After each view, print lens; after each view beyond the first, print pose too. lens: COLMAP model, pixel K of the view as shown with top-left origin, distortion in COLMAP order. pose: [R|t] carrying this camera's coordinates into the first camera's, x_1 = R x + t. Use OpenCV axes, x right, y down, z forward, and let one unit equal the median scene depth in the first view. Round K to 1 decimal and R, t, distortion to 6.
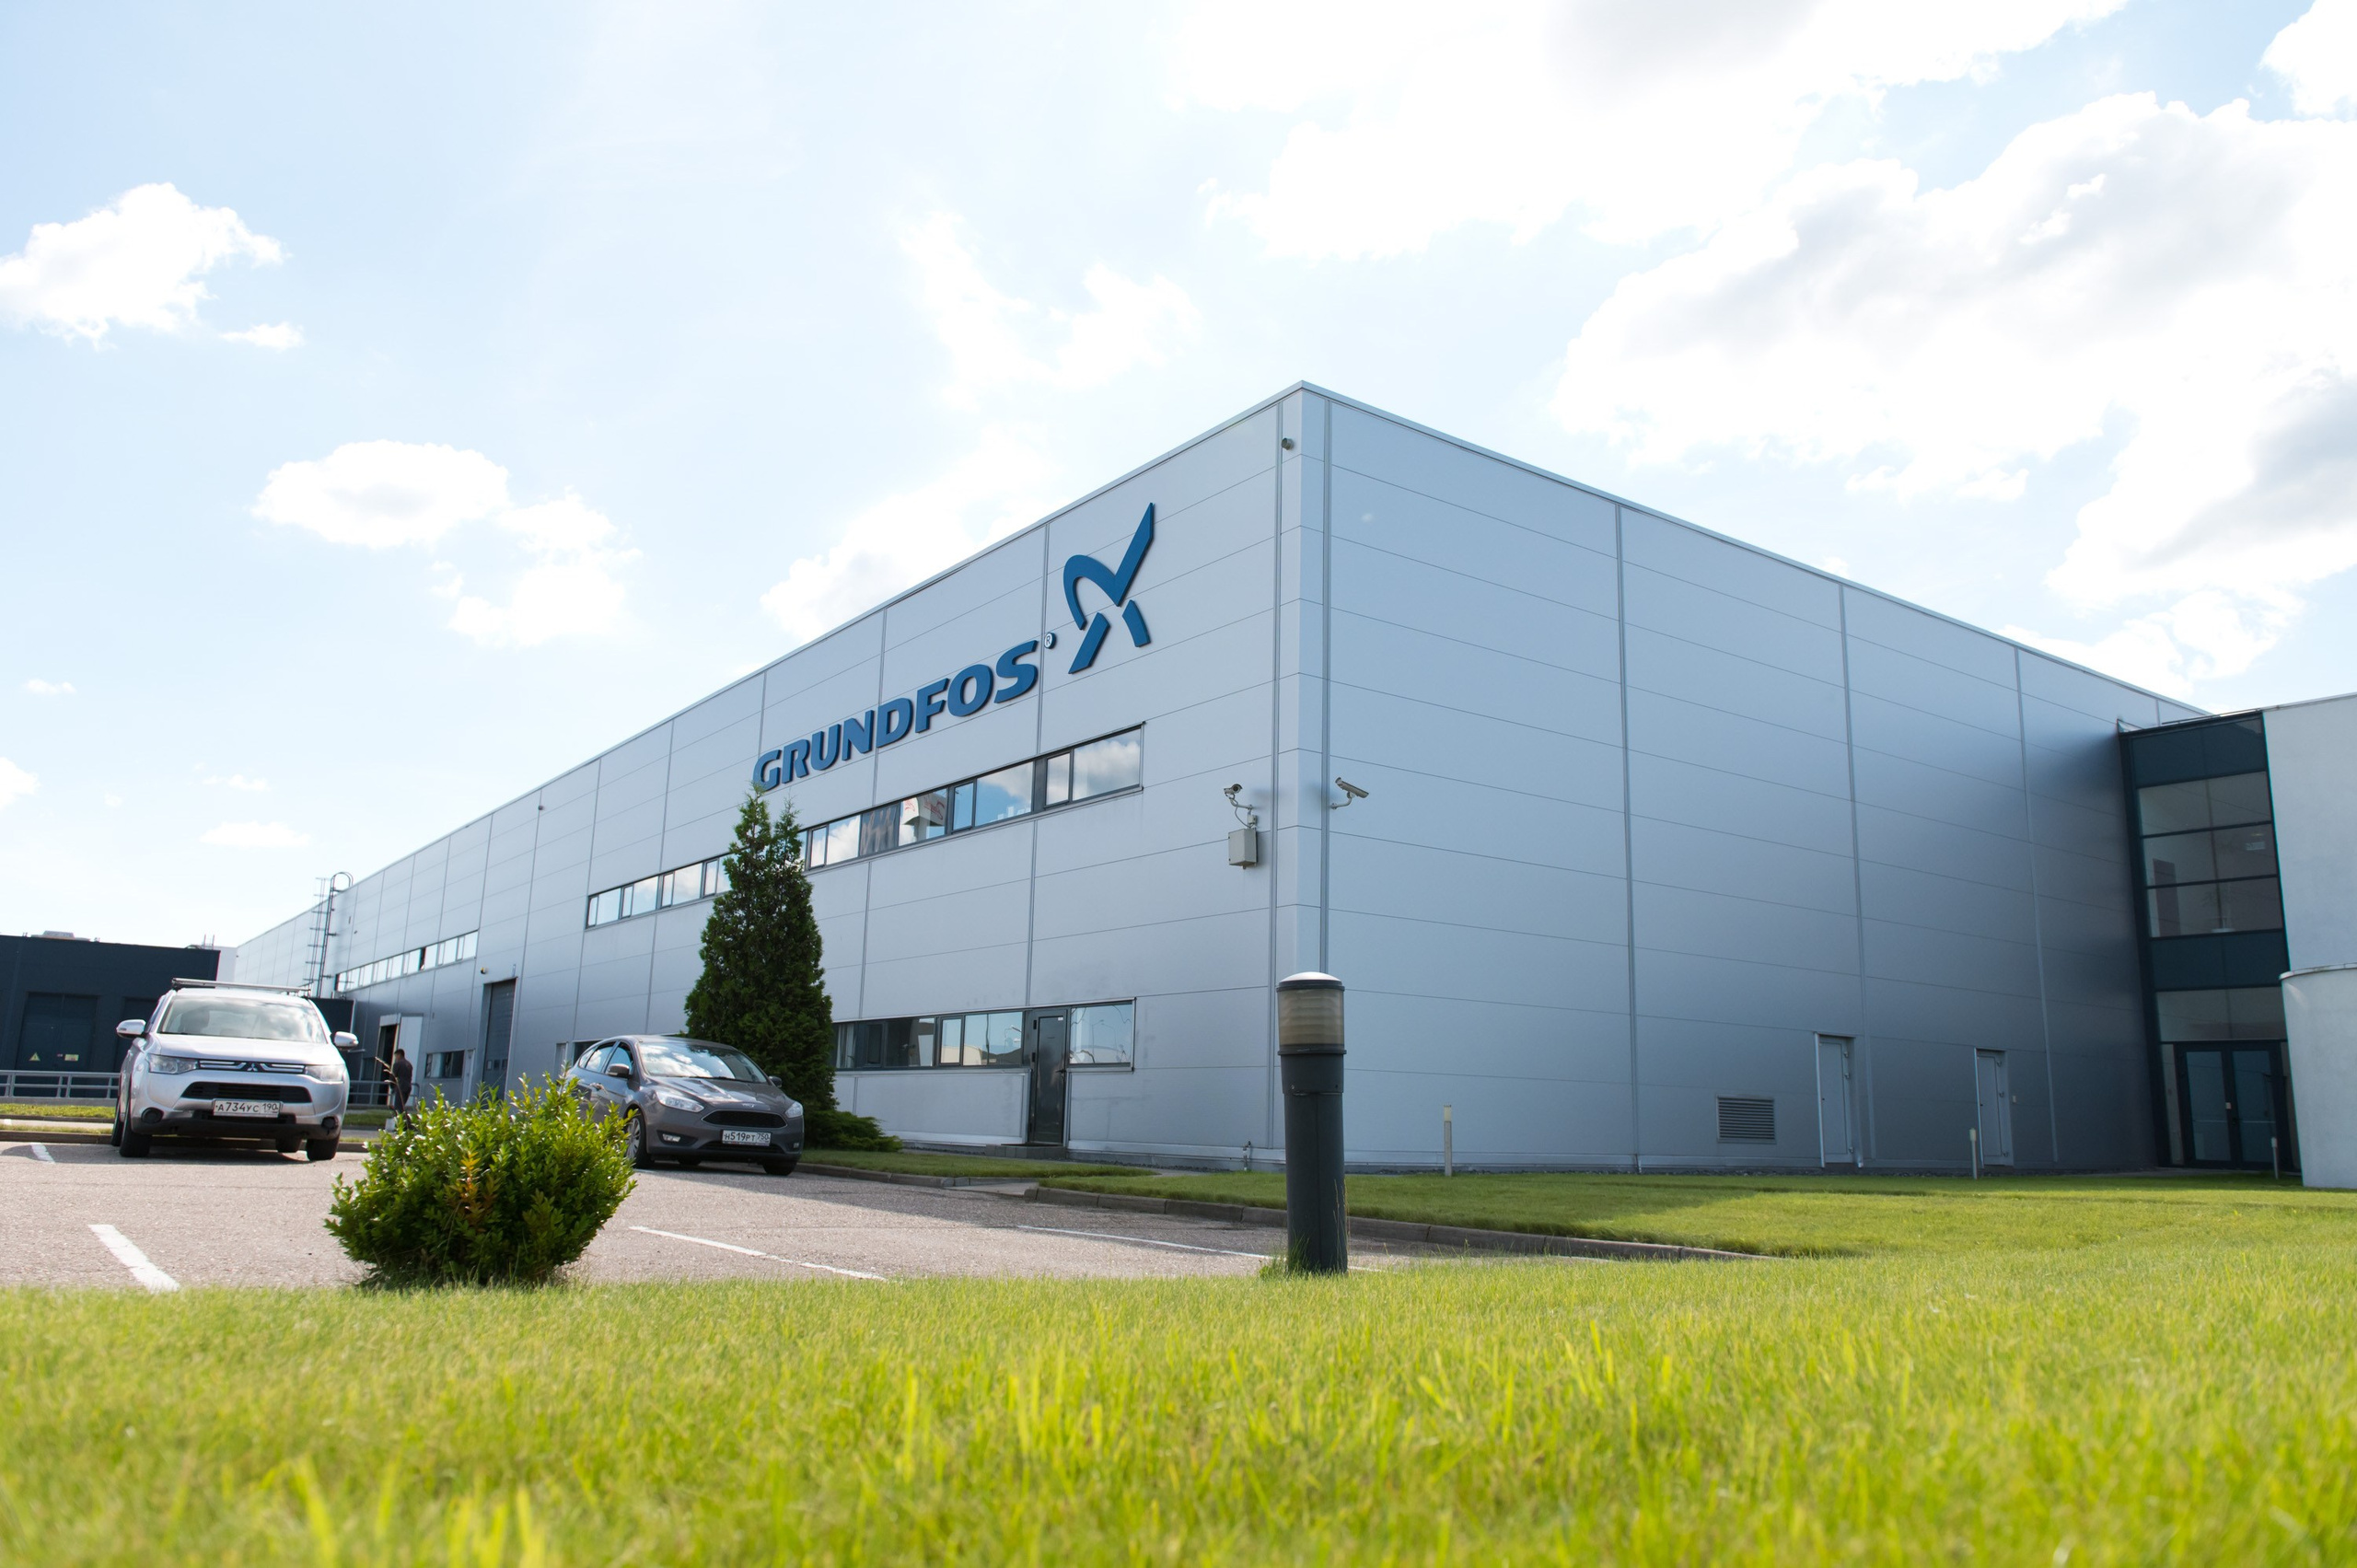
lens RADIAL K [[1685.1, 0, 1182.0], [0, 1685.1, 769.7], [0, 0, 1]] dist [0.005129, -0.005019]
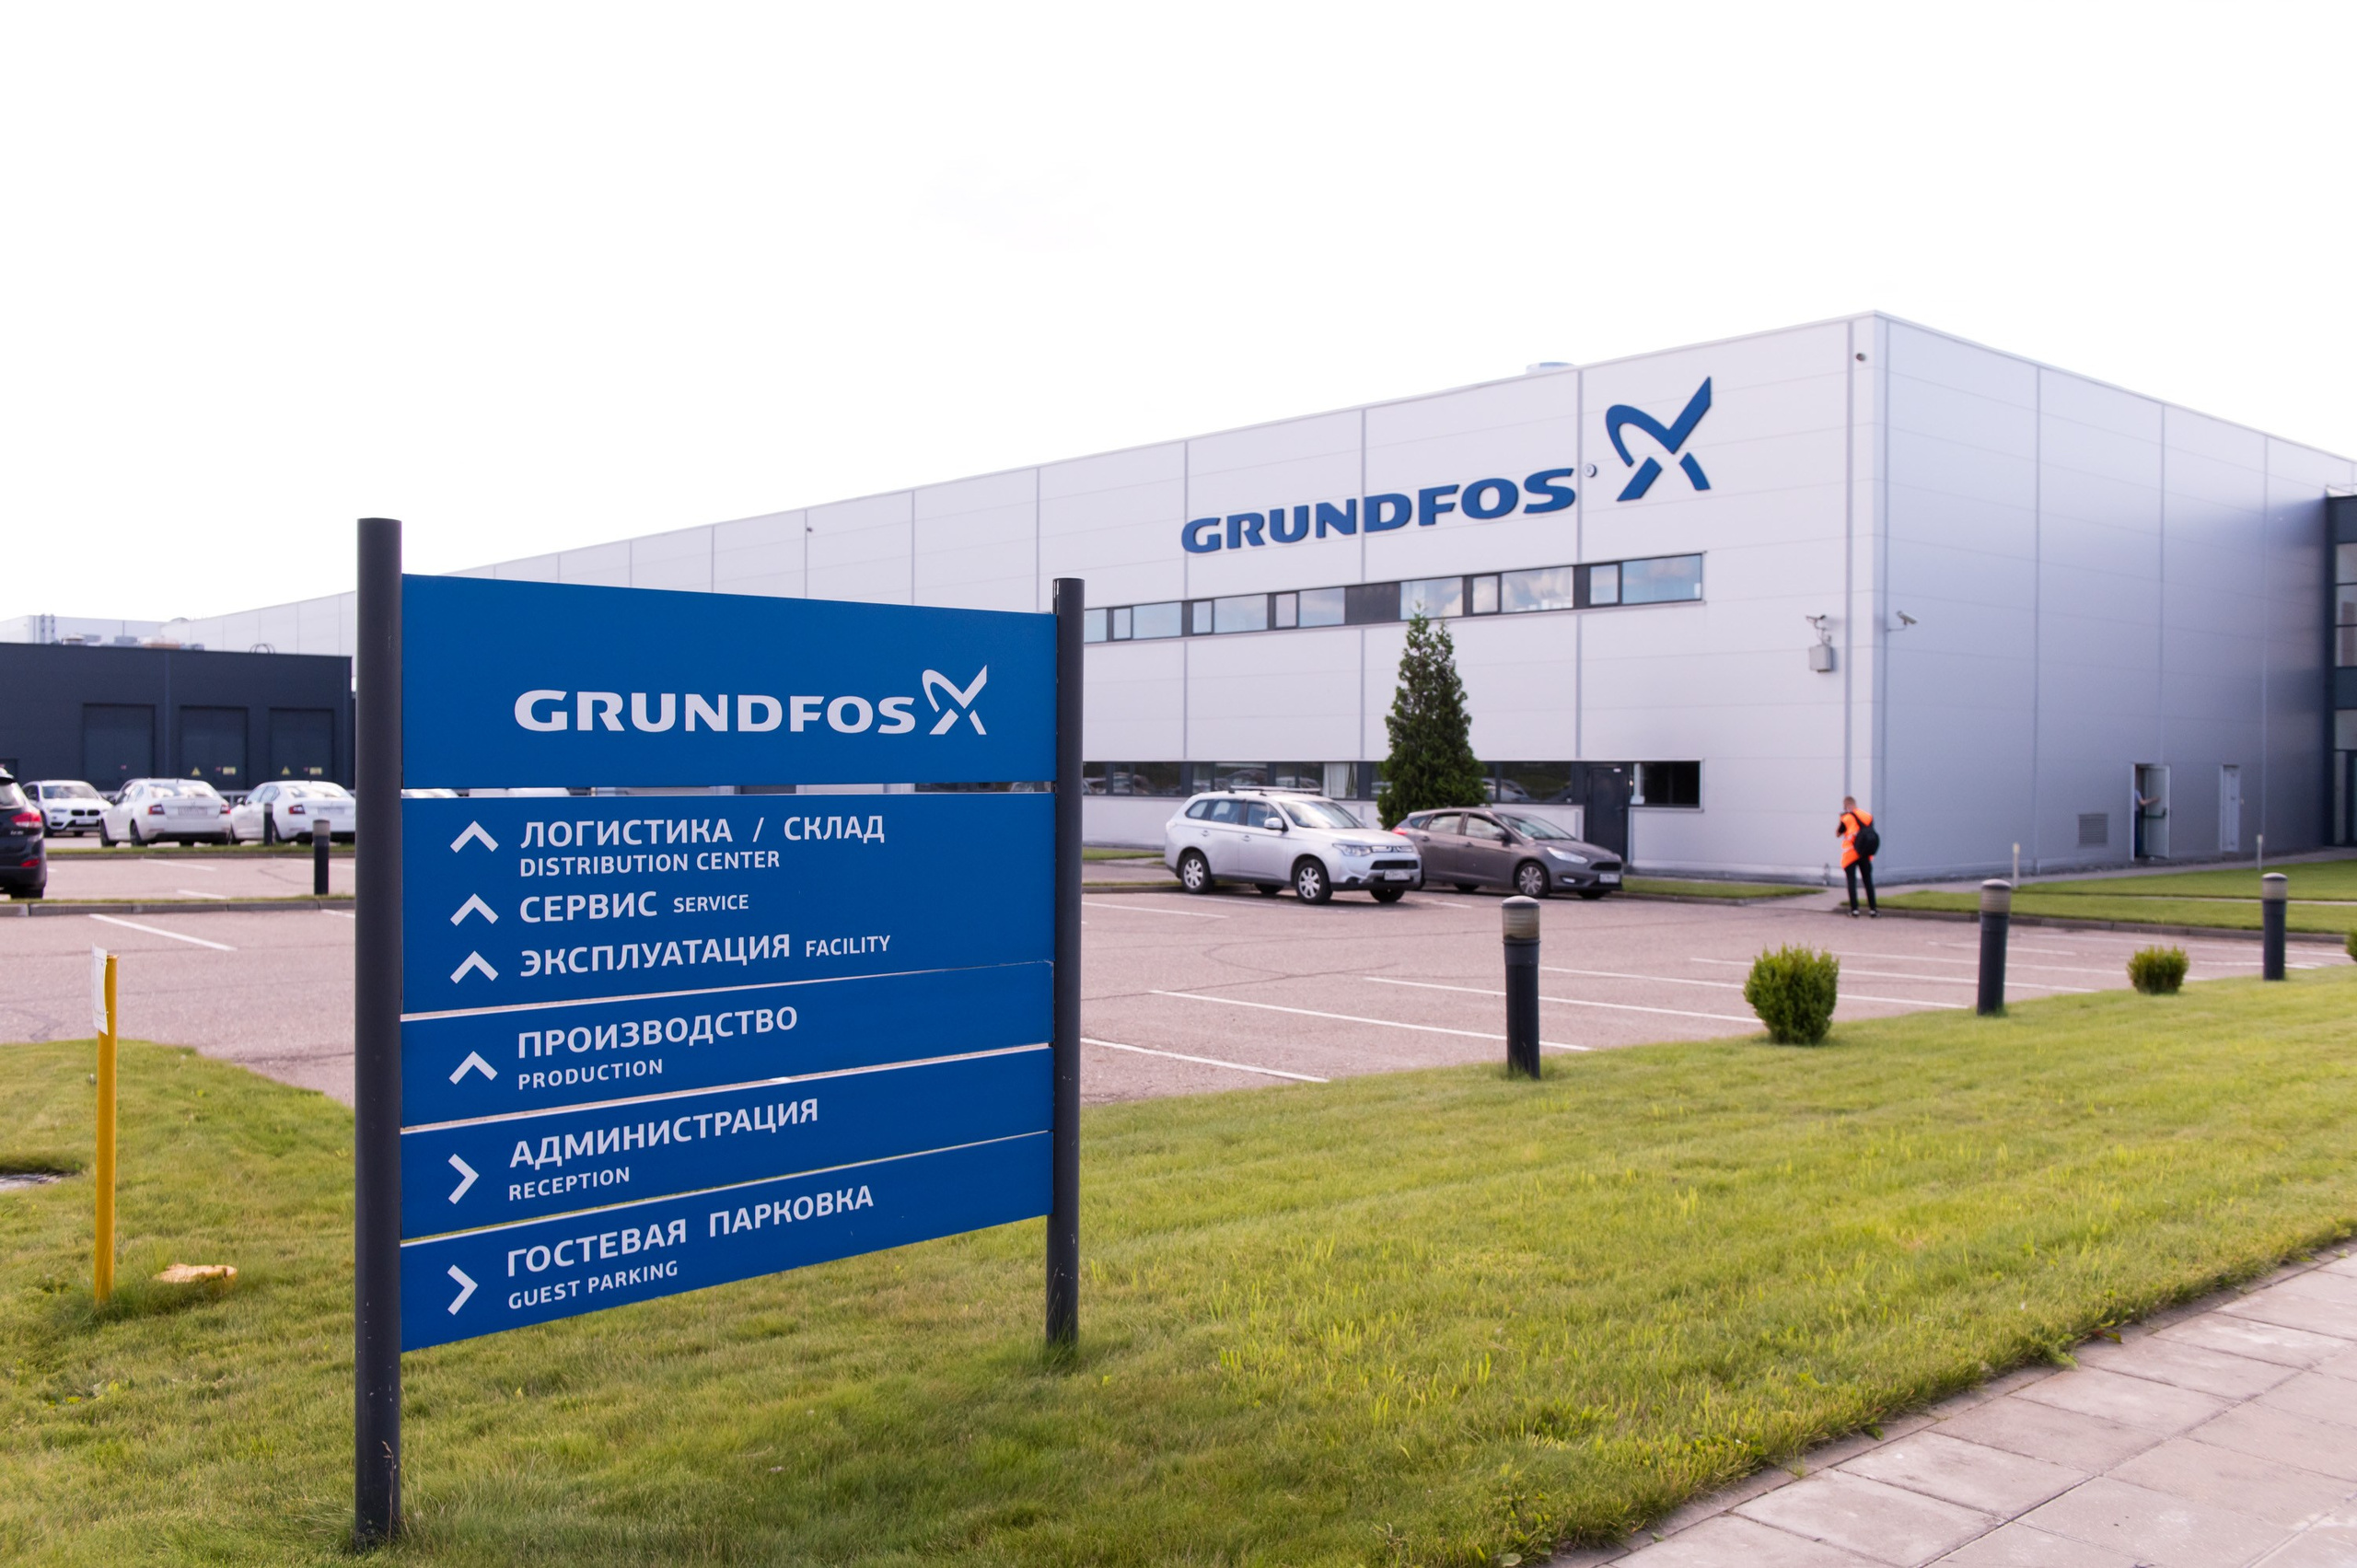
lens RADIAL K [[2077.3, 0, 1273.6], [0, 2077.3, 762.1], [0, 0, 1]] dist [0.069469, -0.008177]
pose [[0.988595, -0.022157, 0.148962, -0.553991], [-0.008268, 0.979641, 0.200585, -0.175530], [-0.150374, -0.199529, 0.968285, -0.516443]]
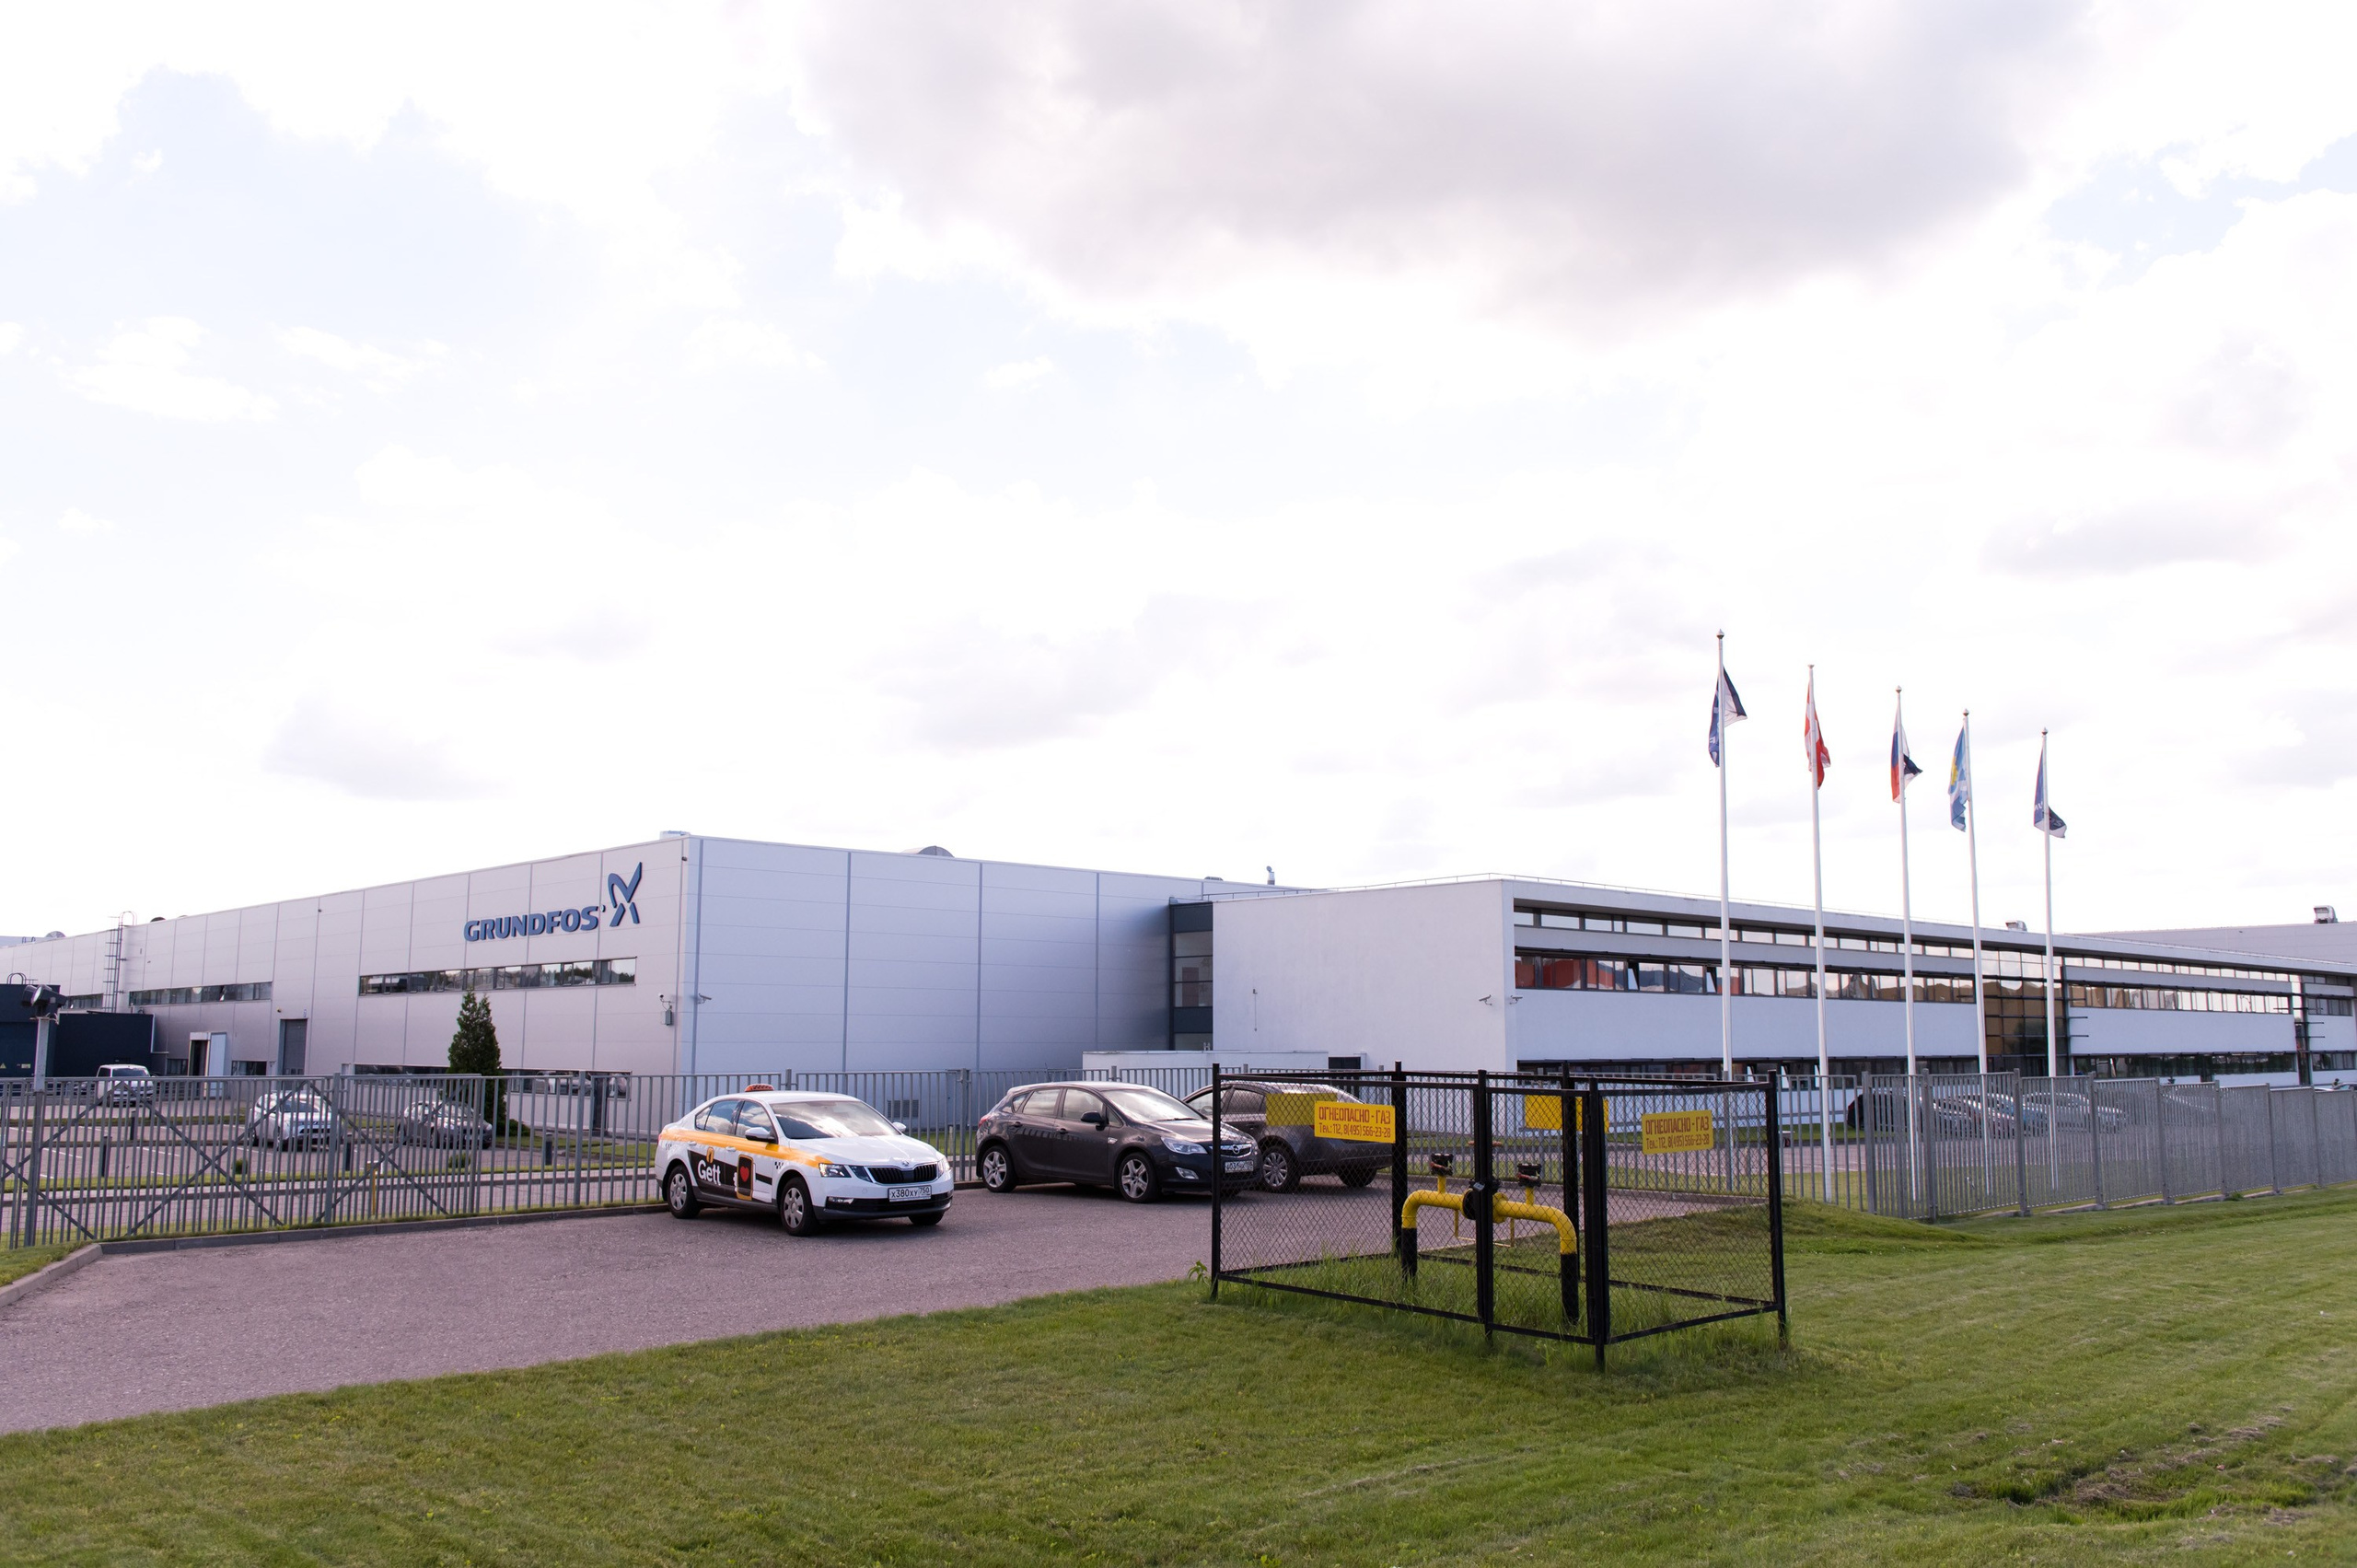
lens RADIAL K [[1881.7, 0, 1191.5], [0, 1881.7, 792.8], [0, 0, 1]] dist [0.003796, 0.004044]
pose [[0.991626, -0.006314, 0.128985, 0.384946], [-0.003414, 0.997173, 0.075057, -0.429268], [-0.129095, -0.074869, 0.988802, -1.609122]]
